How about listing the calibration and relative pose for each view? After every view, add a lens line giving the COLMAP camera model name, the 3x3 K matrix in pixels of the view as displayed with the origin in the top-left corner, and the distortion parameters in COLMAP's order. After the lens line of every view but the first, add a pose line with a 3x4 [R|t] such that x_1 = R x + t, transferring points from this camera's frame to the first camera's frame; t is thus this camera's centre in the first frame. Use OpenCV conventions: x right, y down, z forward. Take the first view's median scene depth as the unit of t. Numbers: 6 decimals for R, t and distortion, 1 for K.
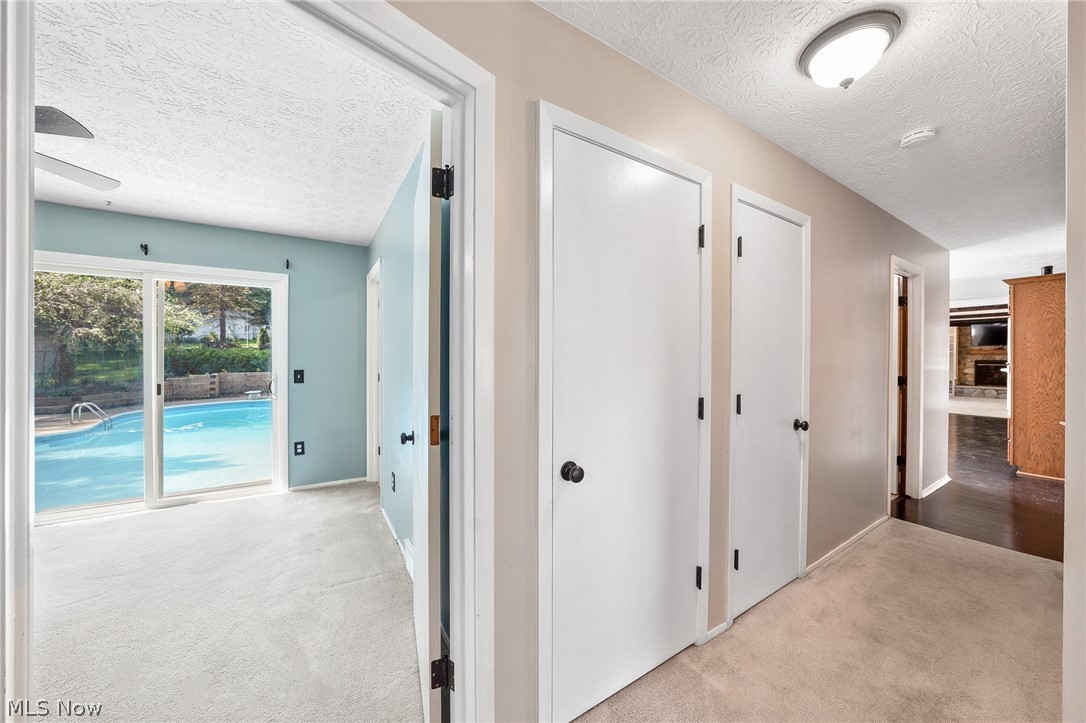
lens RADIAL K [[377.2, 0, 543.9], [0, 377.2, 357.5], [0, 0, 1]] dist [-0.008688, 0.000205]
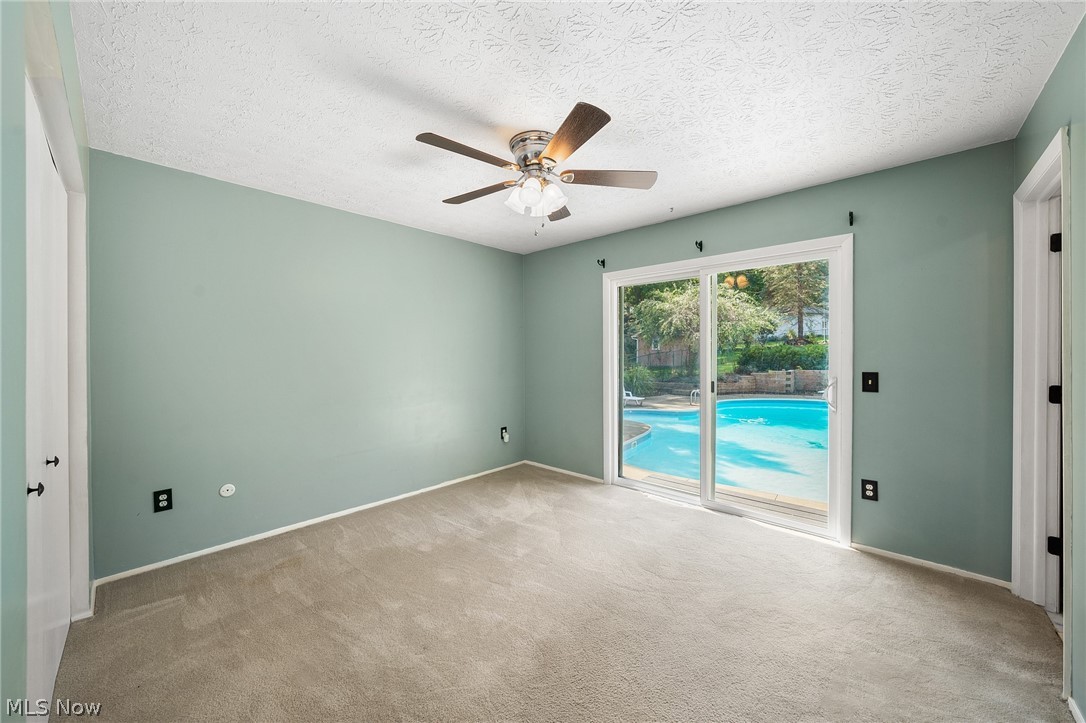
lens RADIAL K [[392.9, 0, 539.9], [0, 392.9, 357.2], [0, 0, 1]] dist [-0.002333, 0.000210]
pose [[0.266302, 0.005050, -0.963876, -0.052001], [0.001738, 0.999982, 0.005720, 0.000362], [0.963888, -0.003198, 0.266289, 0.095721]]
